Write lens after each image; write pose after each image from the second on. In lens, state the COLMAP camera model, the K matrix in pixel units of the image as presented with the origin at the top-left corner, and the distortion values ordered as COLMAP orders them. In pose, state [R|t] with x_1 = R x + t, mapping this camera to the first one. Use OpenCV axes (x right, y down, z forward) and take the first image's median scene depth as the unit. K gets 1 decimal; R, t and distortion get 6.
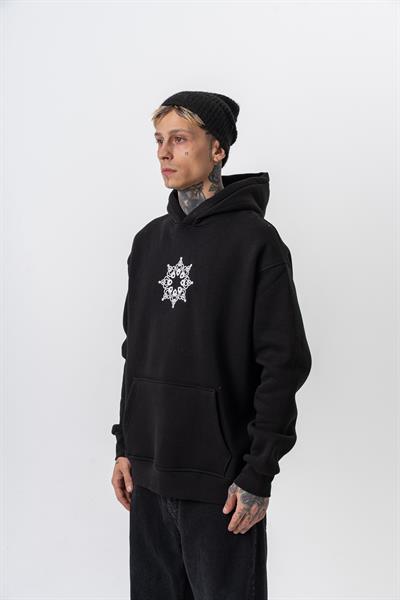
lens RADIAL K [[970.2, 0, 200.6], [0, 970.2, 303.0], [0, 0, 1]] dist [0.284247, 0.000000]
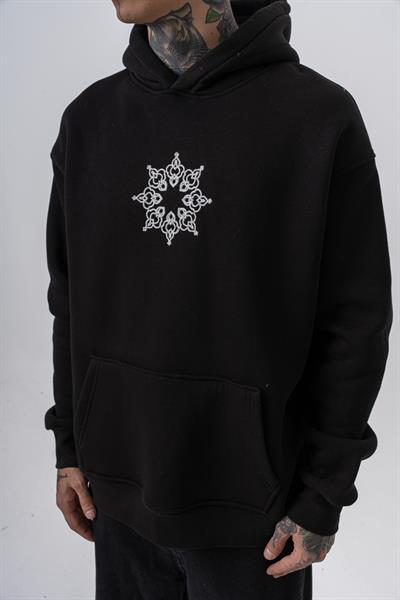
lens RADIAL K [[718.4, 0, 200.3], [0, 718.4, 303.2], [0, 0, 1]] dist [0.078185, 0.000000]
pose [[0.952179, -0.105548, 0.286731, -0.132831], [0.040105, 0.973494, 0.225171, -0.054836], [-0.302897, -0.202904, 0.931173, 0.592413]]
